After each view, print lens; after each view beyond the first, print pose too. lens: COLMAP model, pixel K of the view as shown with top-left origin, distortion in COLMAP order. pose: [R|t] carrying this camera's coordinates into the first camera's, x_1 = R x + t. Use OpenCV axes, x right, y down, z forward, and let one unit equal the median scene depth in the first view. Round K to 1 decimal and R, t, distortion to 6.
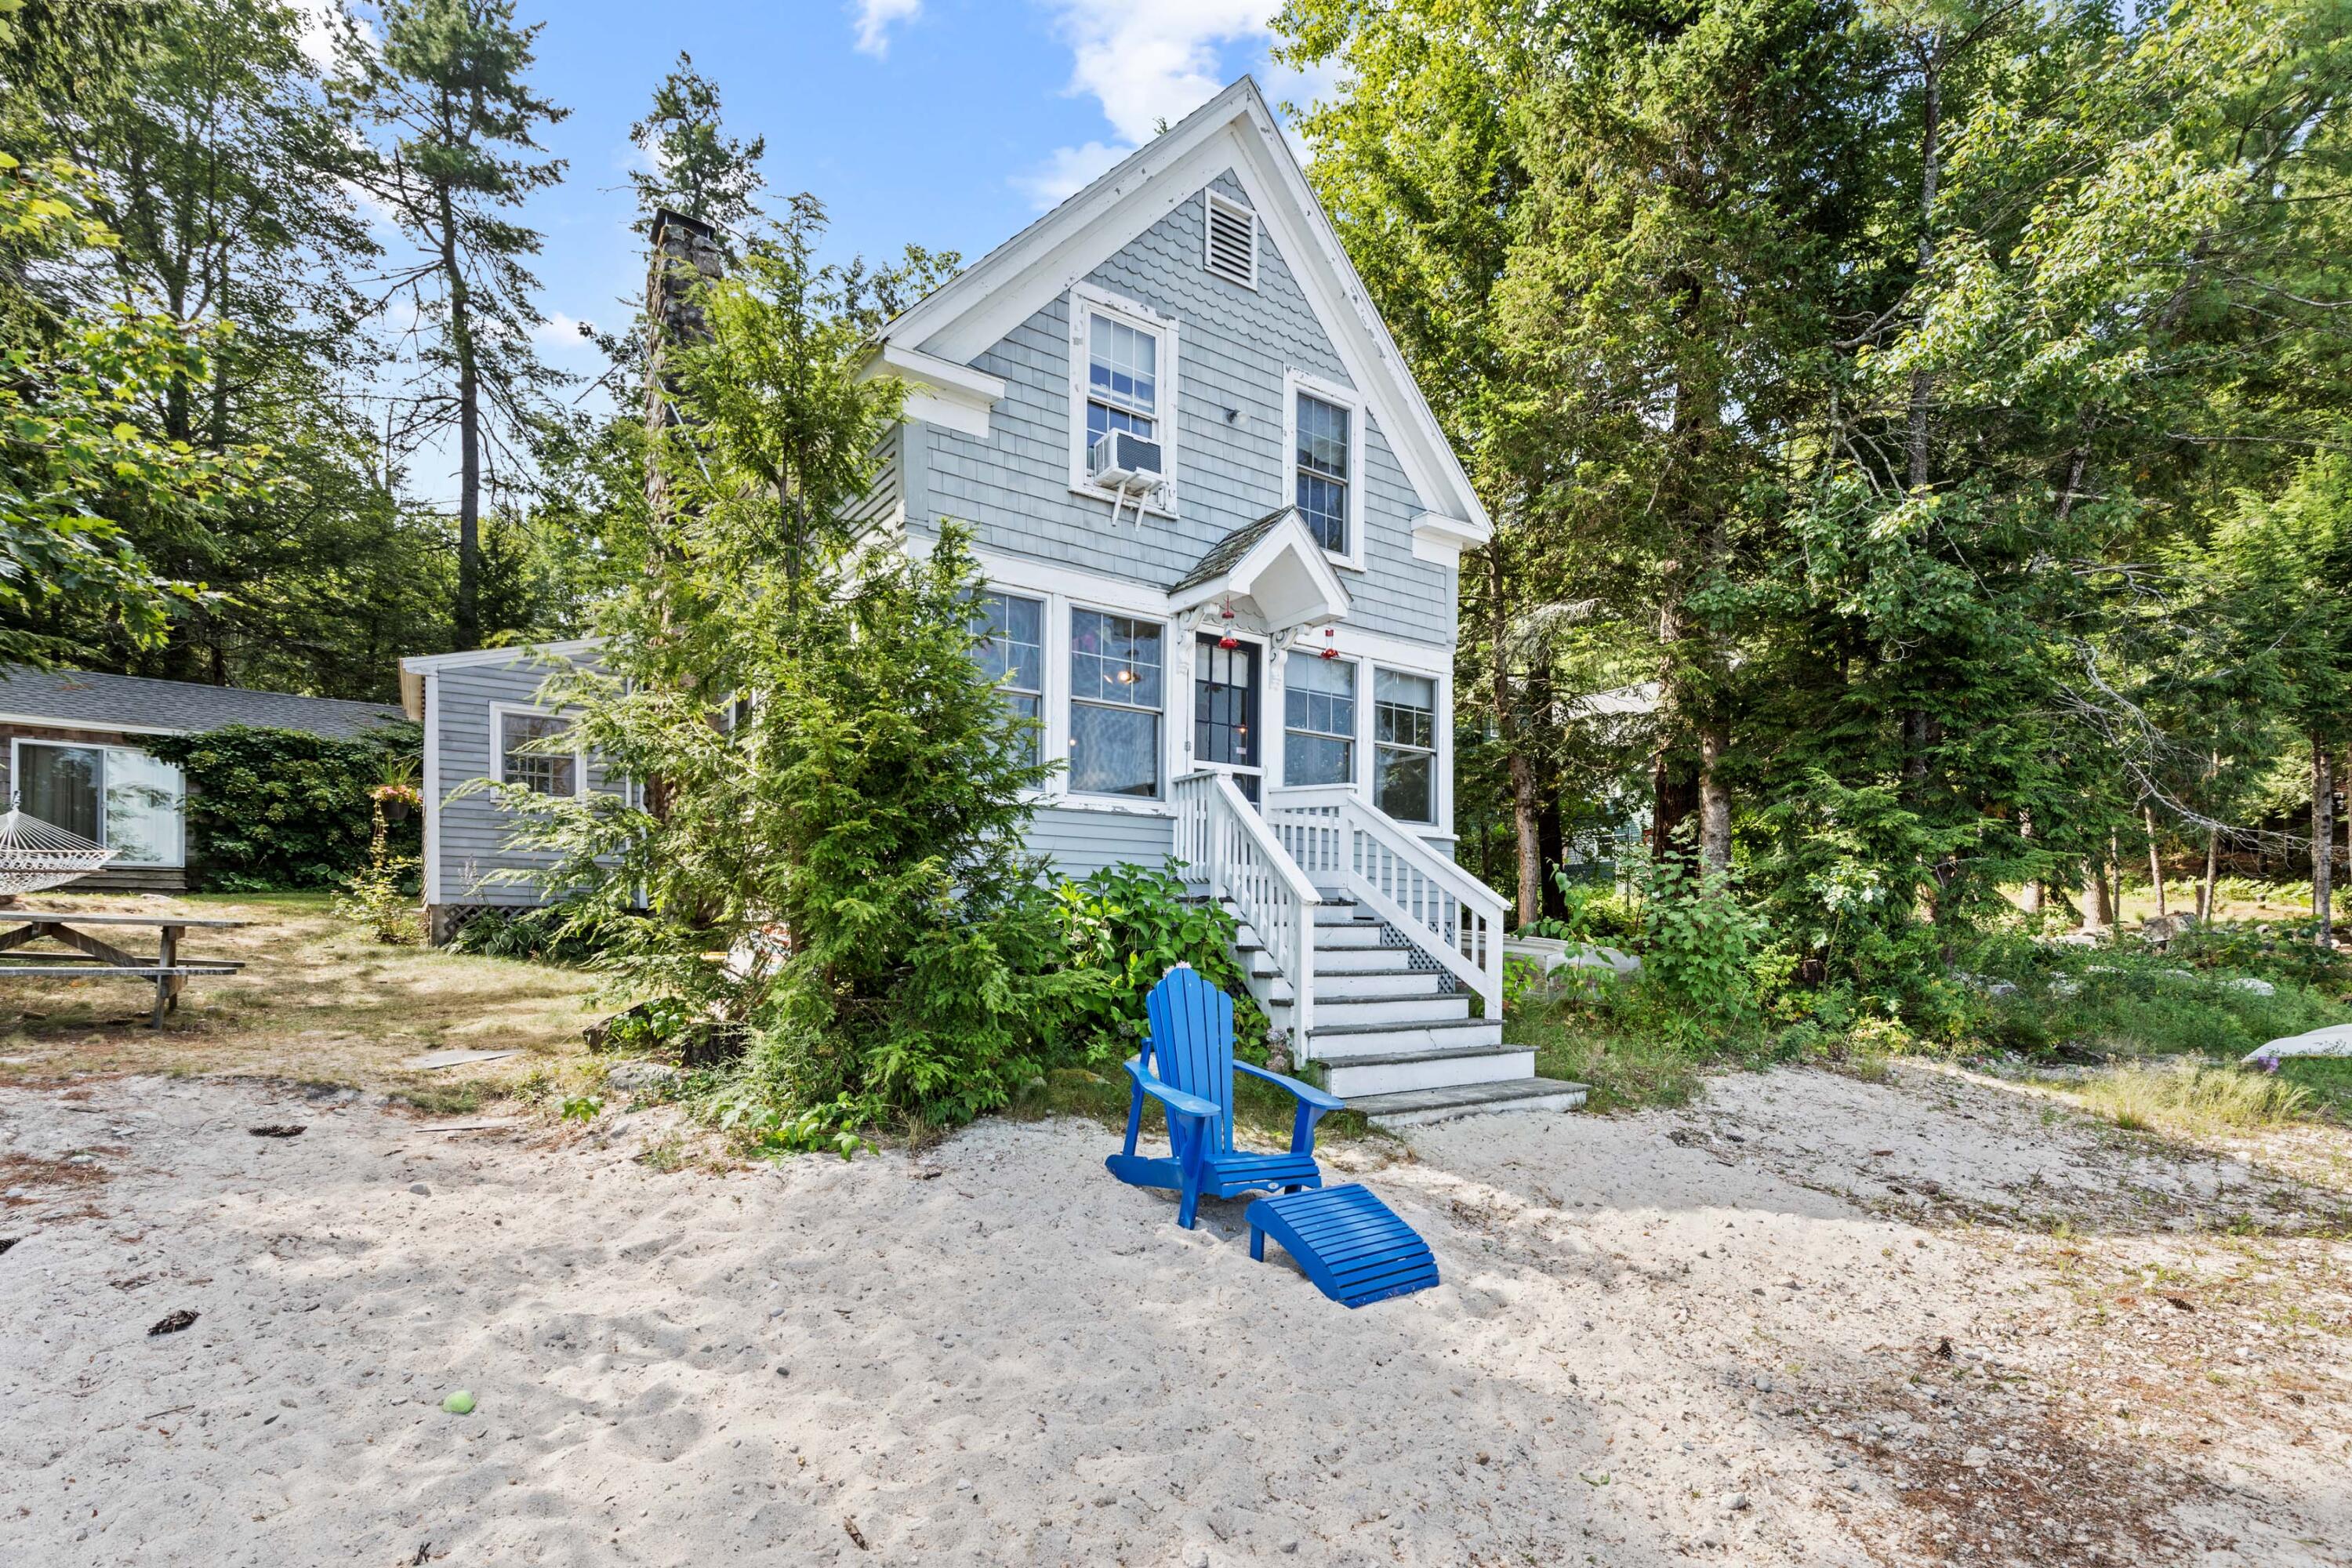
lens RADIAL K [[1105.3, 0, 1177.7], [0, 1105.3, 936.4], [0, 0, 1]] dist [-0.001784, -0.000874]
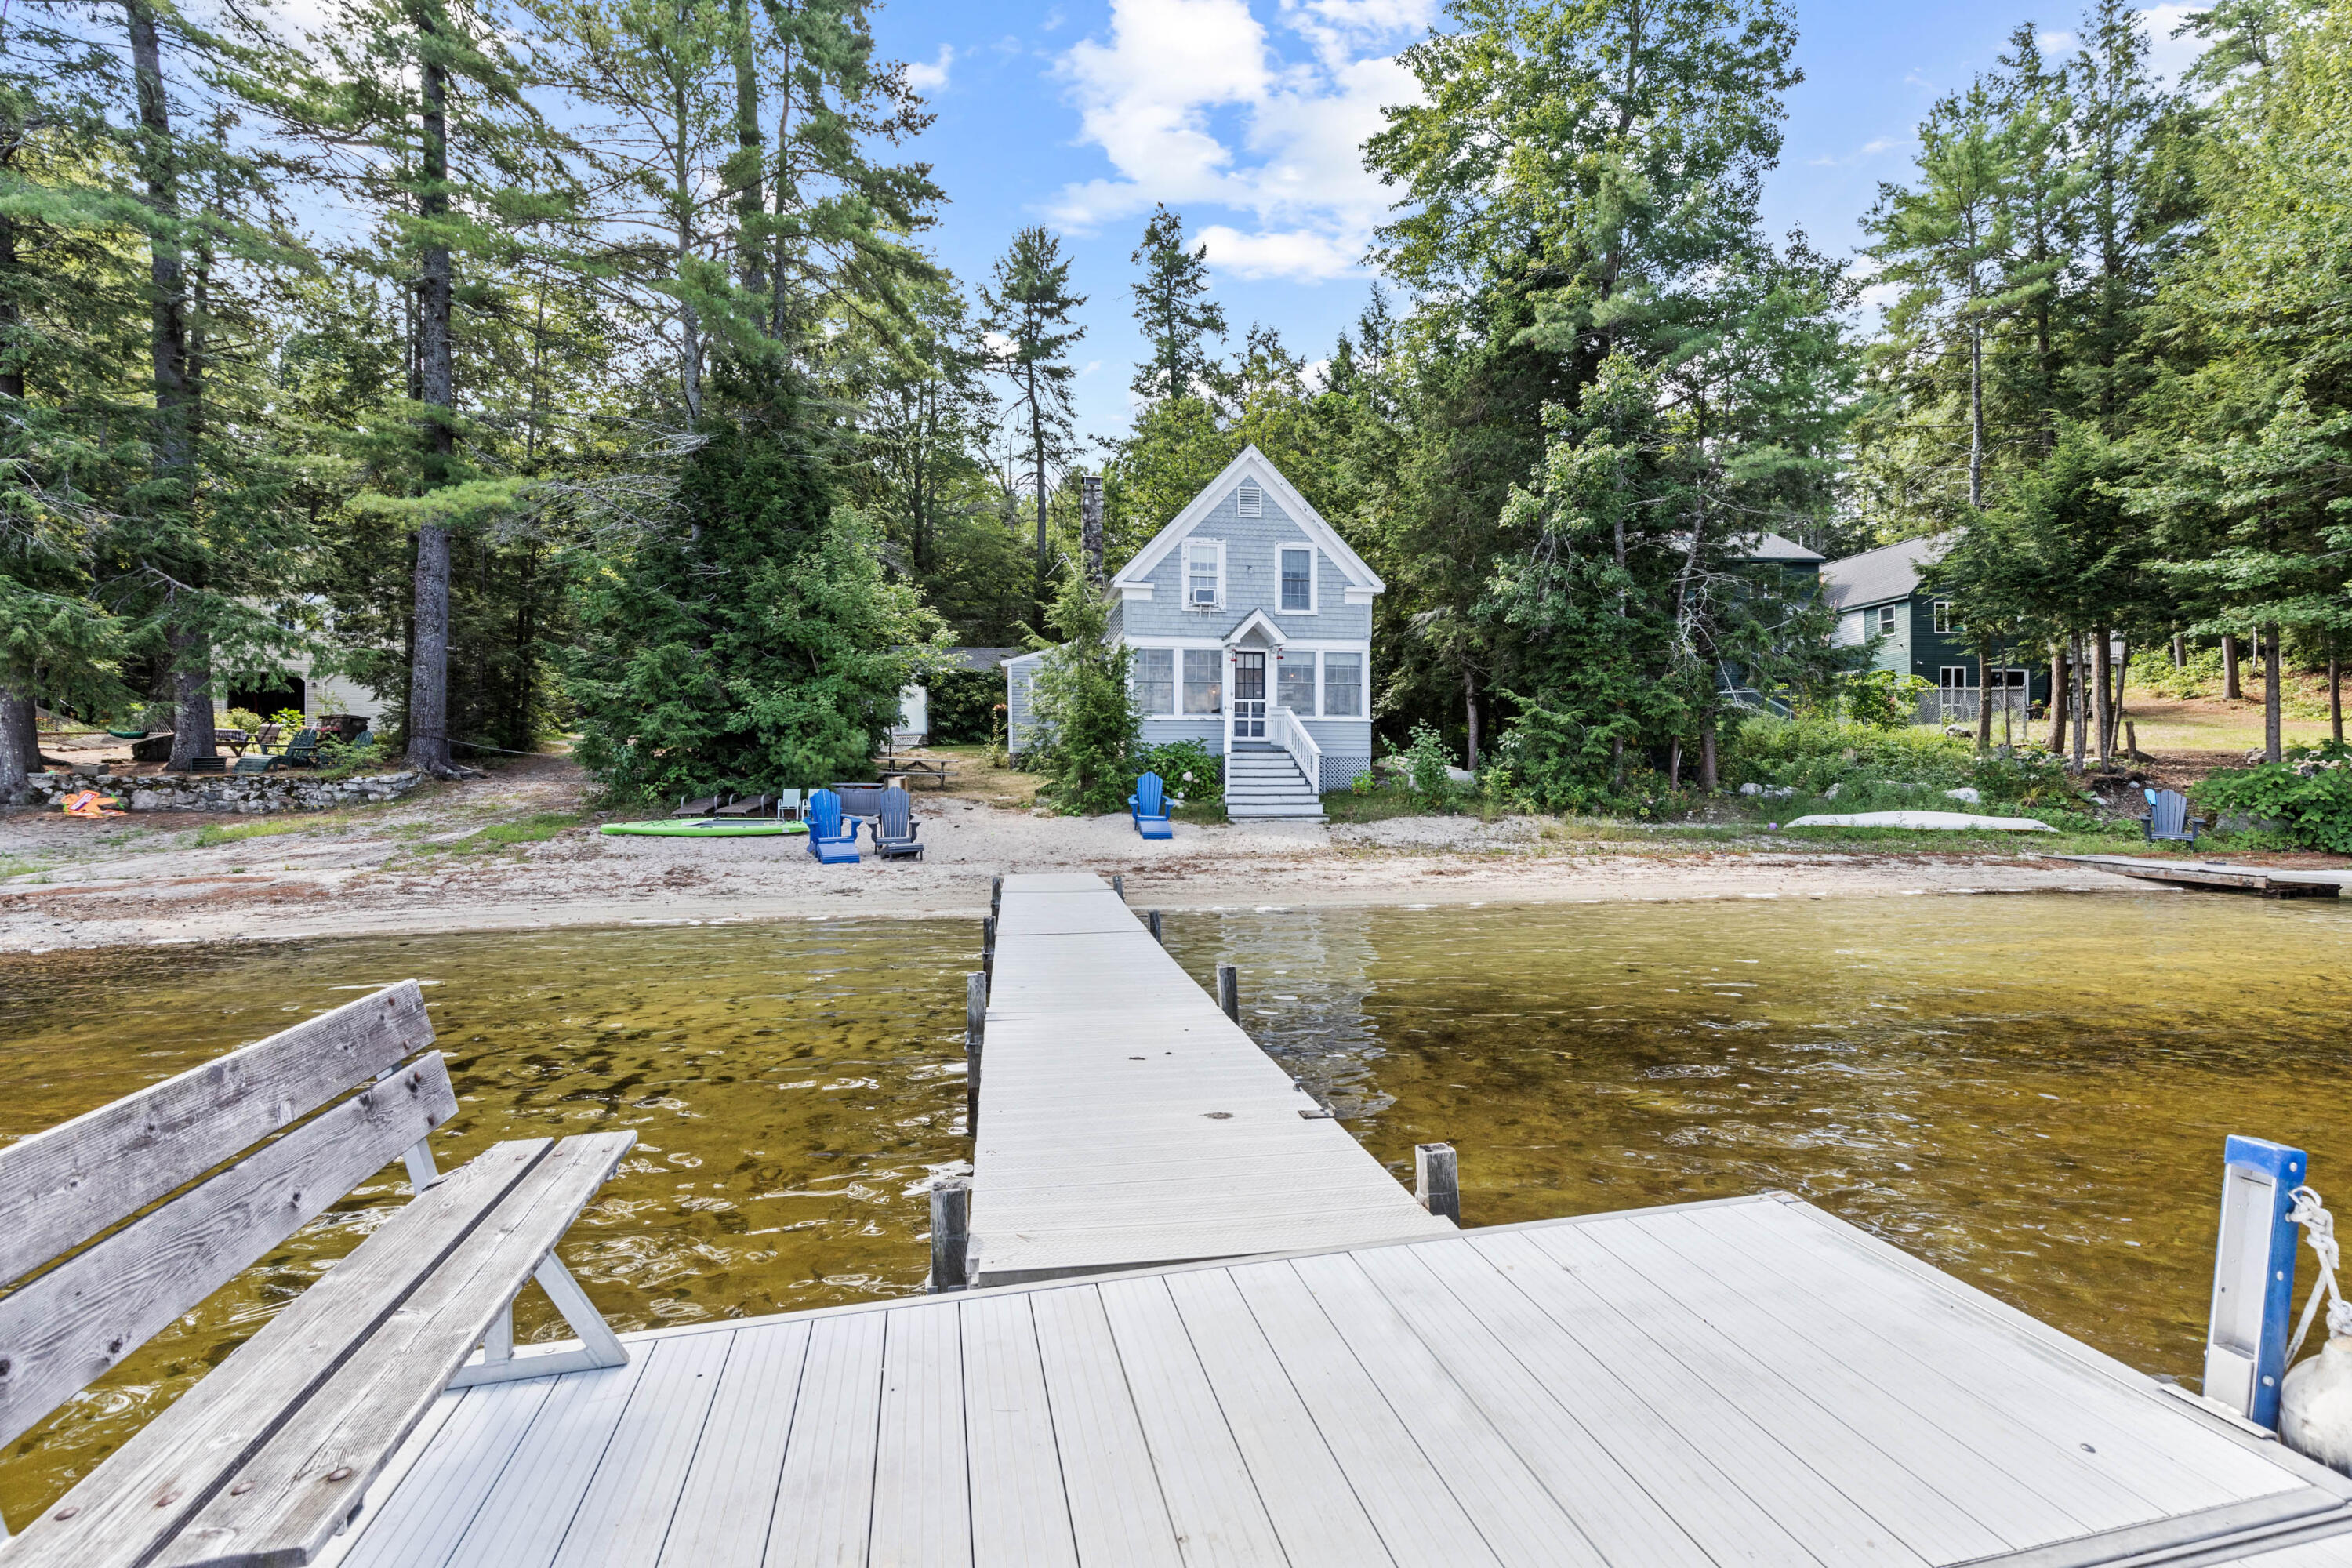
lens RADIAL K [[1047.3, 0, 1176.0], [0, 1047.3, 784.0], [0, 0, 1]] dist [0.000484, -0.000062]
pose [[0.889165, 0.005228, -0.457557, 0.862774], [0.003867, 0.999813, 0.018938, -0.000536], [0.457570, -0.018608, 0.888979, -1.096903]]
